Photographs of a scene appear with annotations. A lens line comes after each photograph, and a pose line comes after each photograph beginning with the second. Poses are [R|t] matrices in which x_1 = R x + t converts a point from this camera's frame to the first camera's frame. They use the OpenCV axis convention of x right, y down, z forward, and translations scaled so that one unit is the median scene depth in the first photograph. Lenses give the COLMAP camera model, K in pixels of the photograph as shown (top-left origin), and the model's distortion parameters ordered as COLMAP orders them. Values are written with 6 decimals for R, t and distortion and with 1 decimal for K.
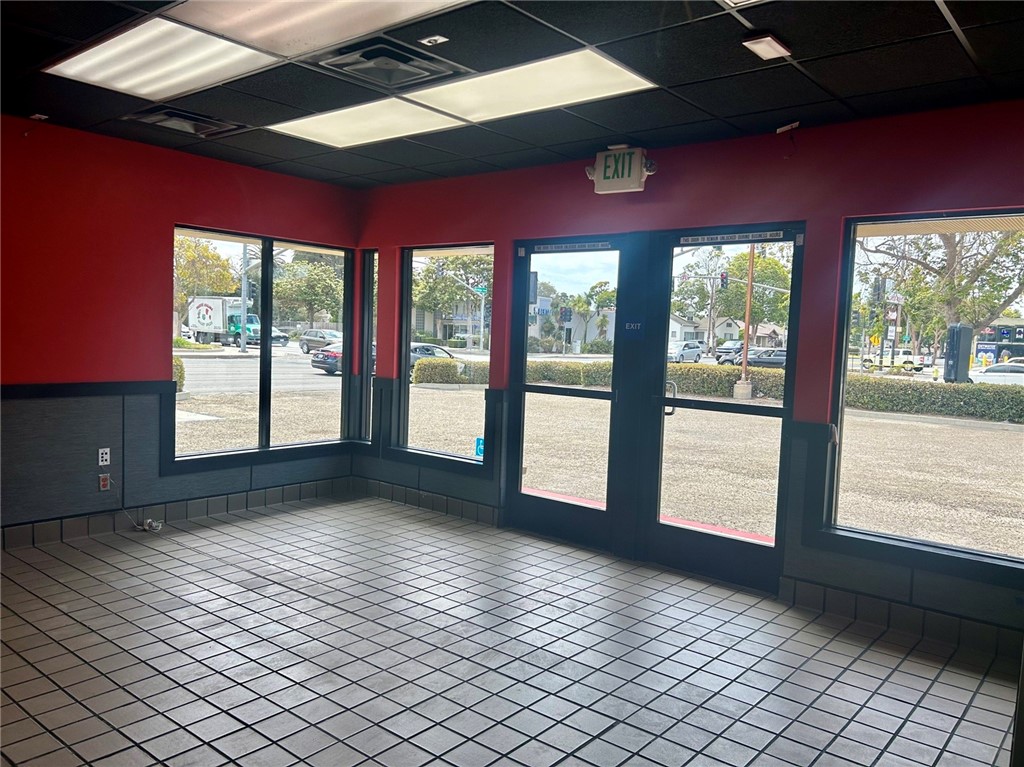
lens RADIAL K [[783.9, 0, 513.5], [0, 783.9, 382.0], [0, 0, 1]] dist [0.066828, -0.073445]
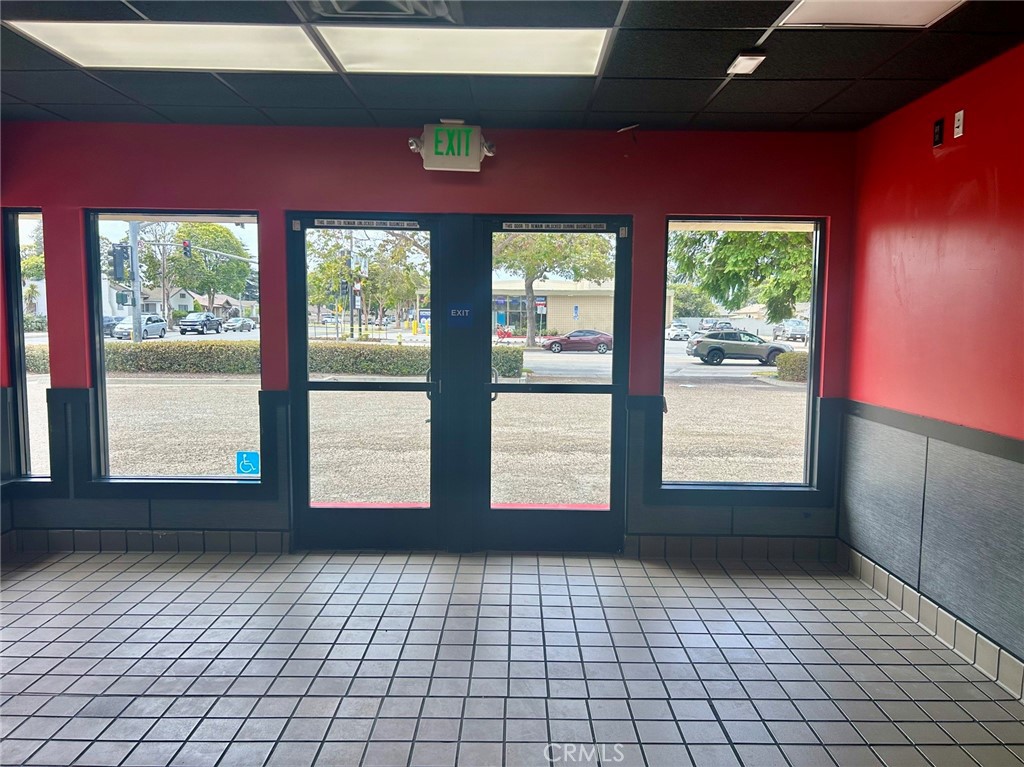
lens RADIAL K [[783.9, 0, 515.7], [0, 783.9, 386.0], [0, 0, 1]] dist [0.066828, -0.073445]
pose [[0.764294, -0.086493, 0.639041, -0.402035], [0.058215, 0.996172, 0.065204, -0.039143], [-0.642235, -0.012633, 0.766404, 0.212500]]
